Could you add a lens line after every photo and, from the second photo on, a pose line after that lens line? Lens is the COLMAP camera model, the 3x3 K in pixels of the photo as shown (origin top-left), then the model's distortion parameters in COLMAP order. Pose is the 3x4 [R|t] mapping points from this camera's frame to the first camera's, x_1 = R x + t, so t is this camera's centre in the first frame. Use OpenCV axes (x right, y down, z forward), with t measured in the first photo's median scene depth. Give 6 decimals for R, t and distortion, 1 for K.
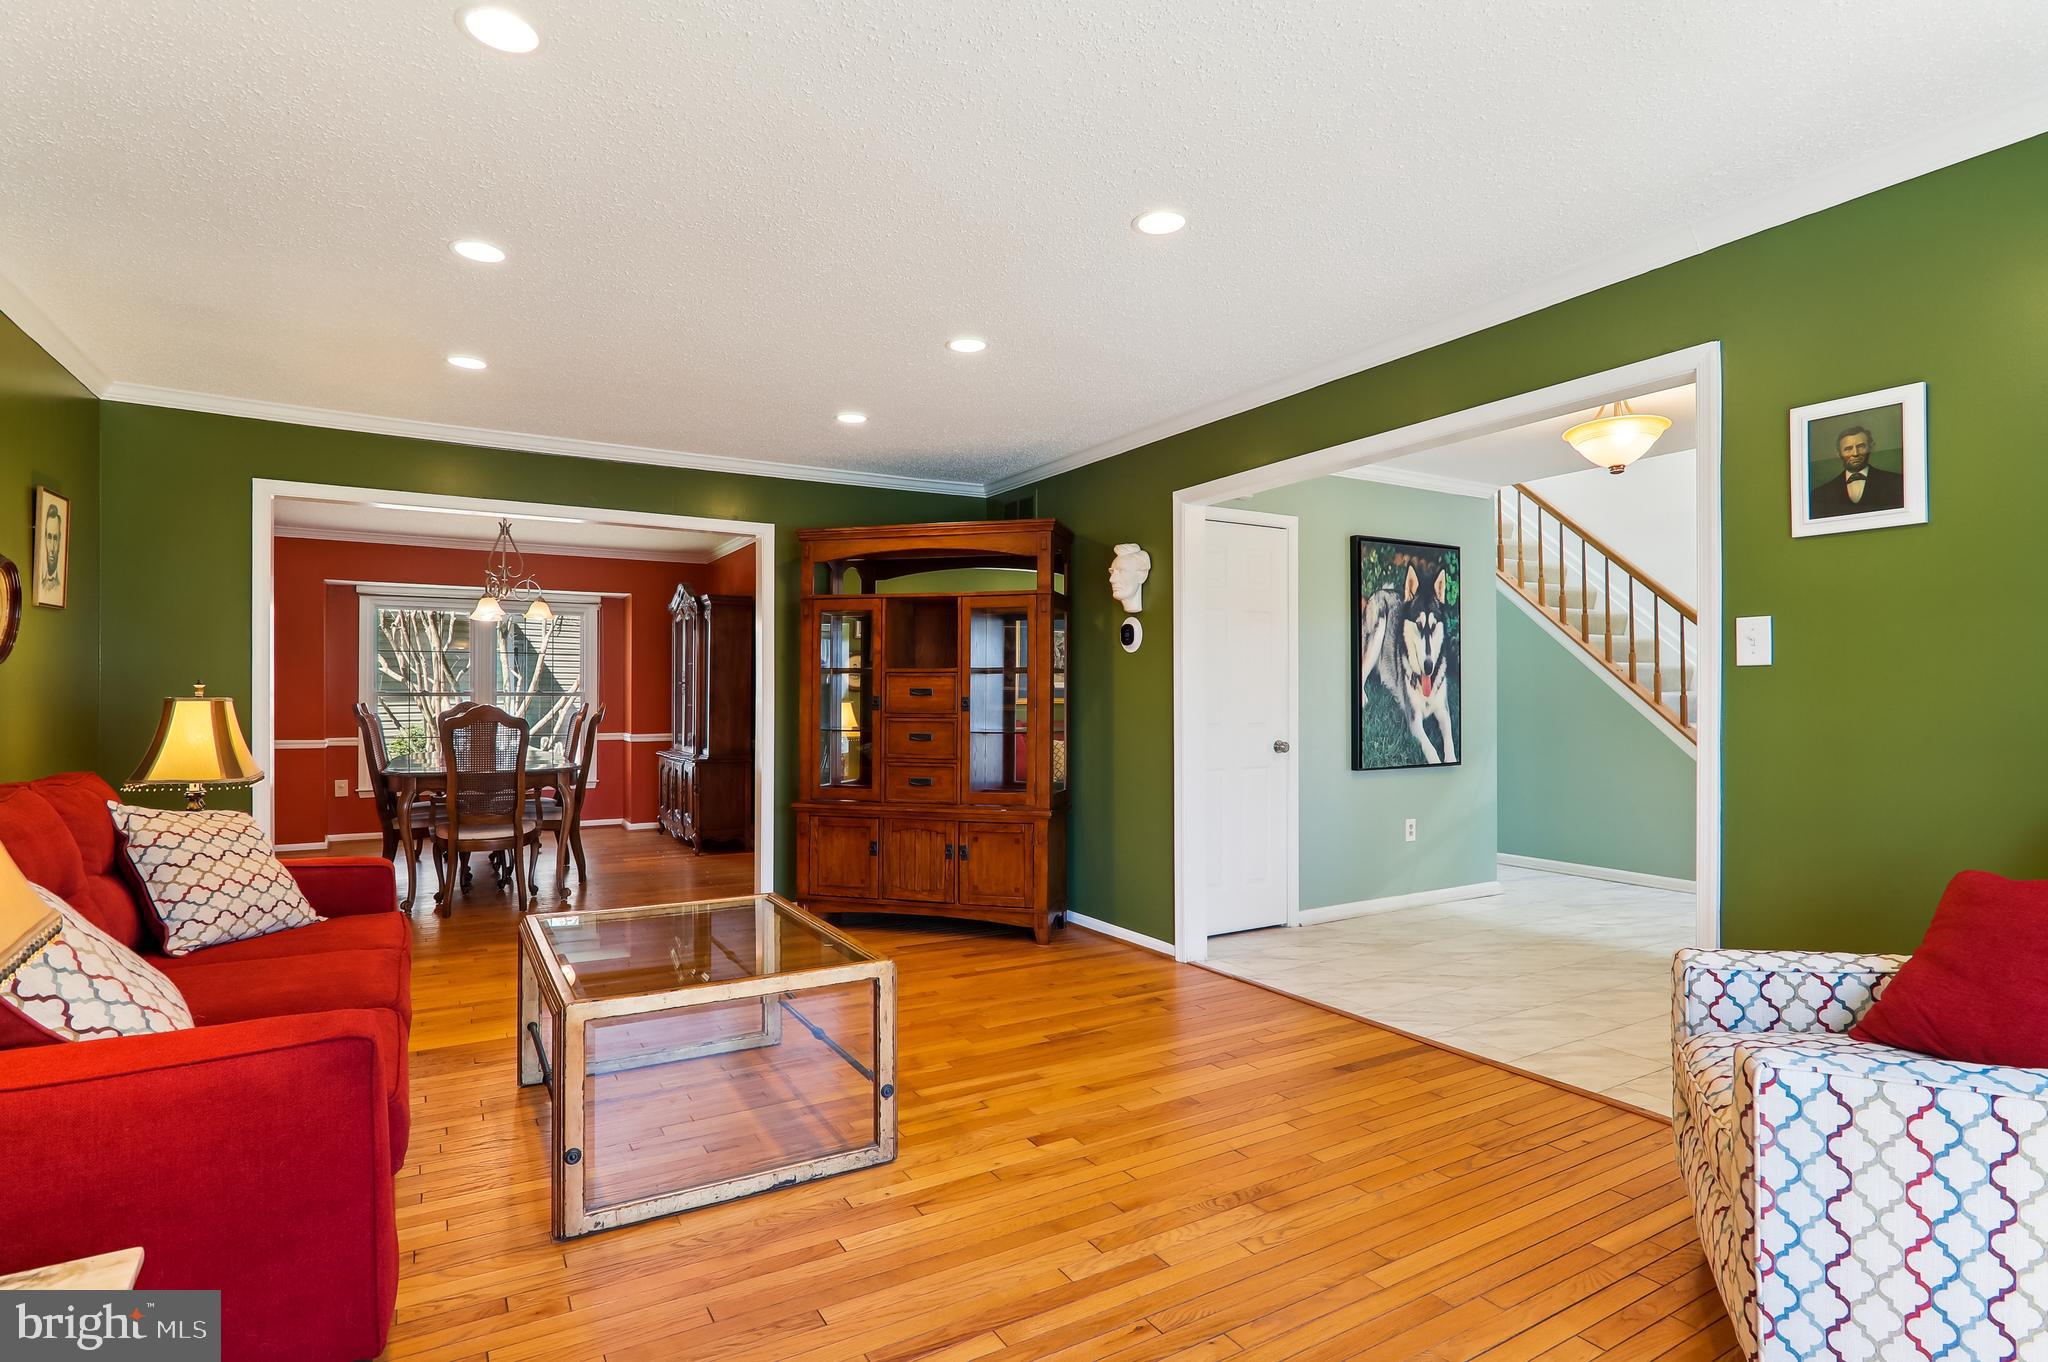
lens RADIAL K [[1043.2, 0, 1043.0], [0, 1043.2, 677.5], [0, 0, 1]] dist [0.000441, -0.000808]
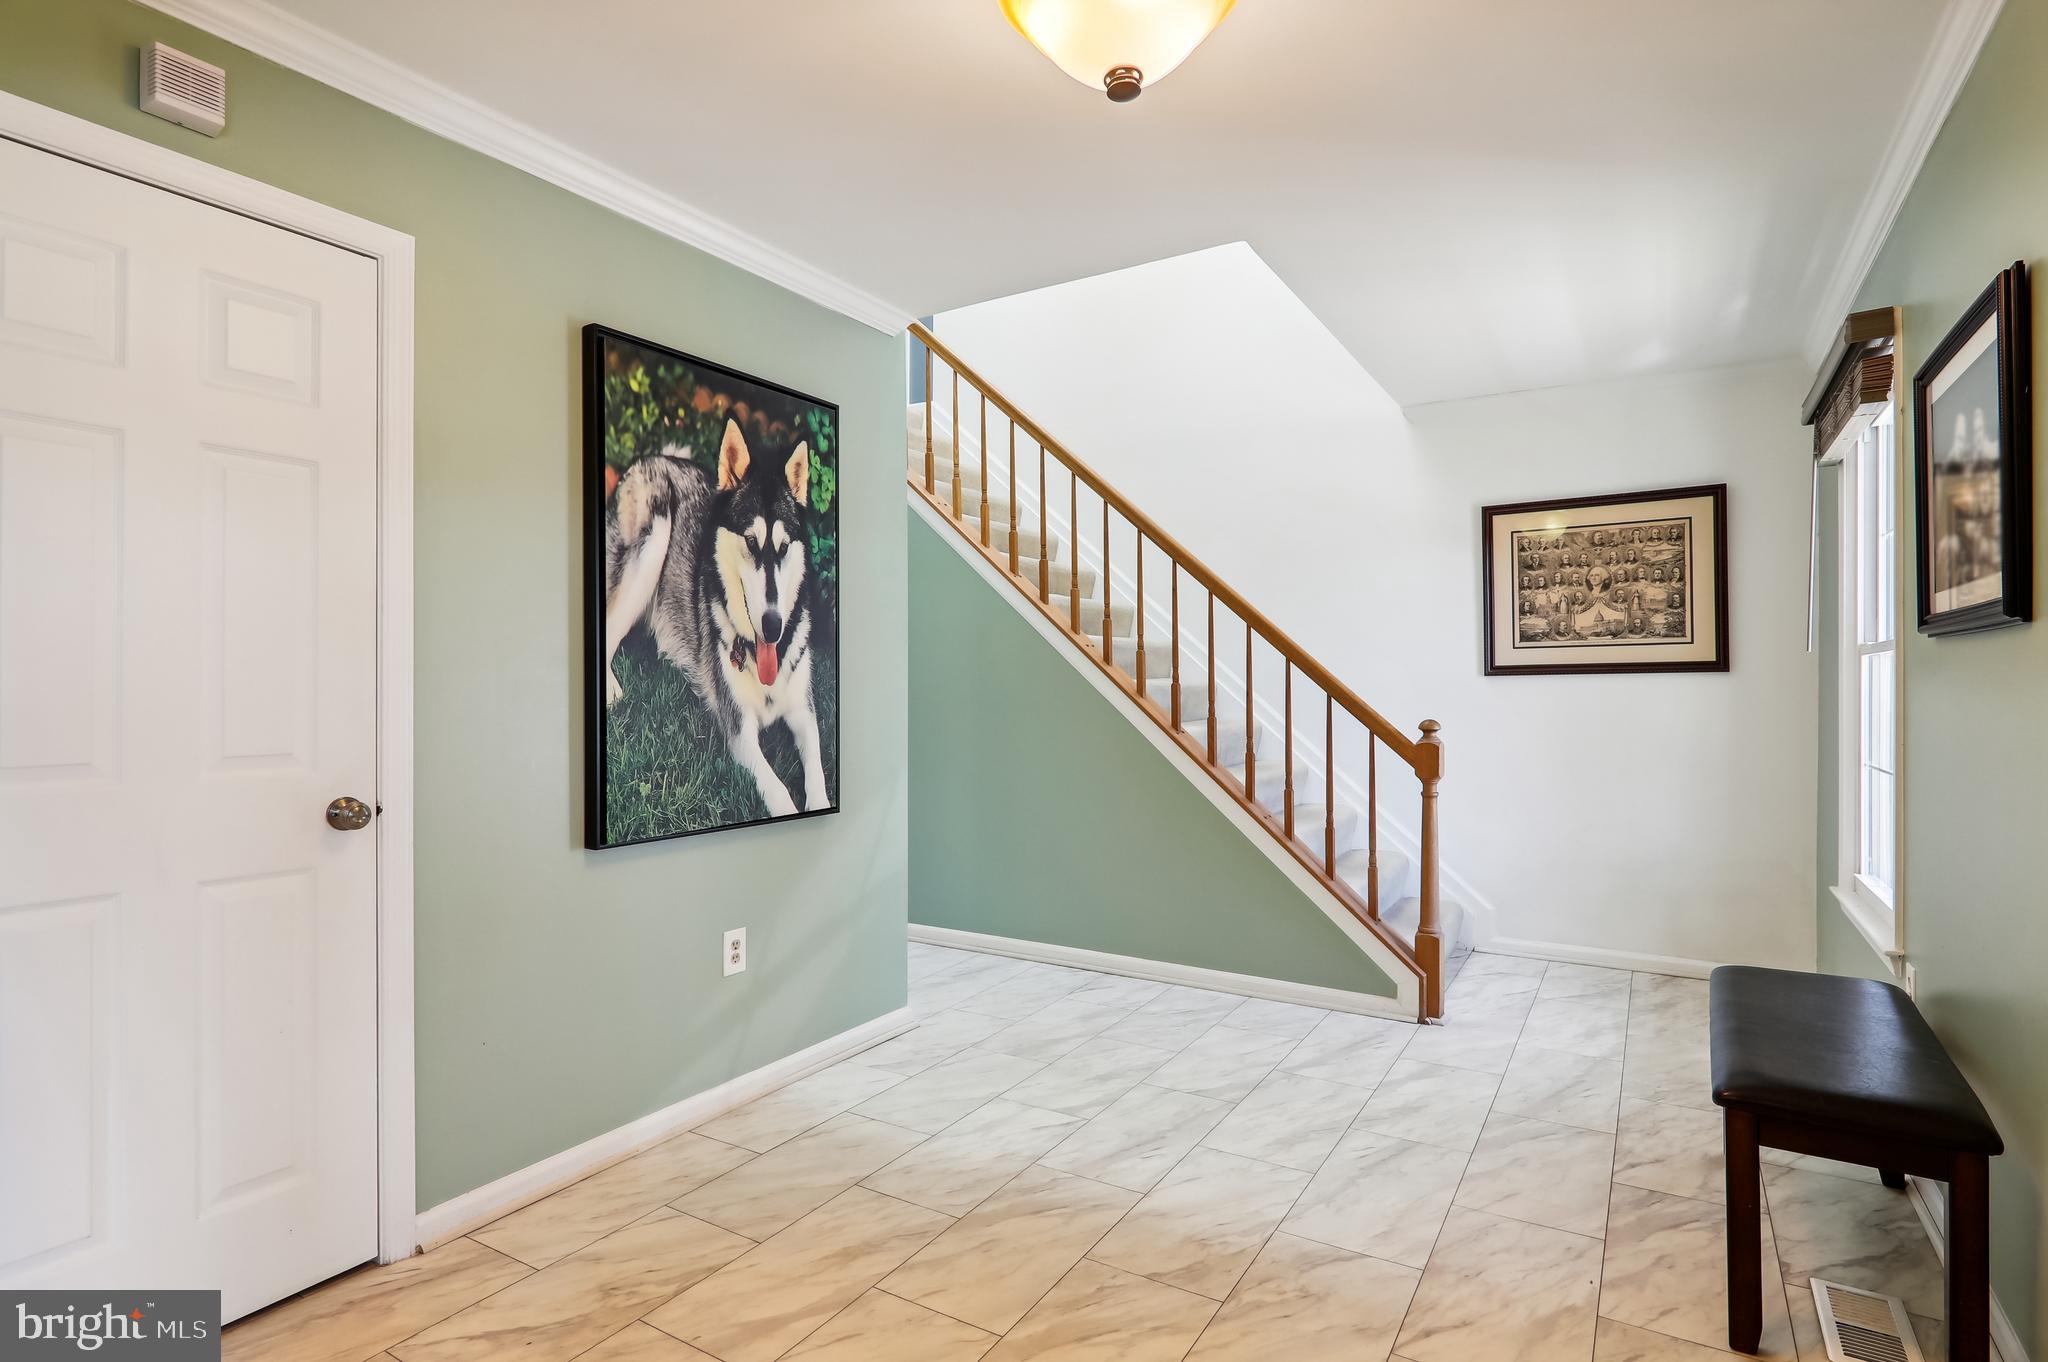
lens RADIAL K [[1043.2, 0, 1026.9], [0, 1043.2, 687.7], [0, 0, 1]] dist [0.000441, -0.000808]
pose [[0.893733, -0.002814, 0.448591, 0.253261], [-0.003614, 0.999903, 0.013472, 0.012438], [-0.448585, -0.013662, 0.893636, 0.490987]]
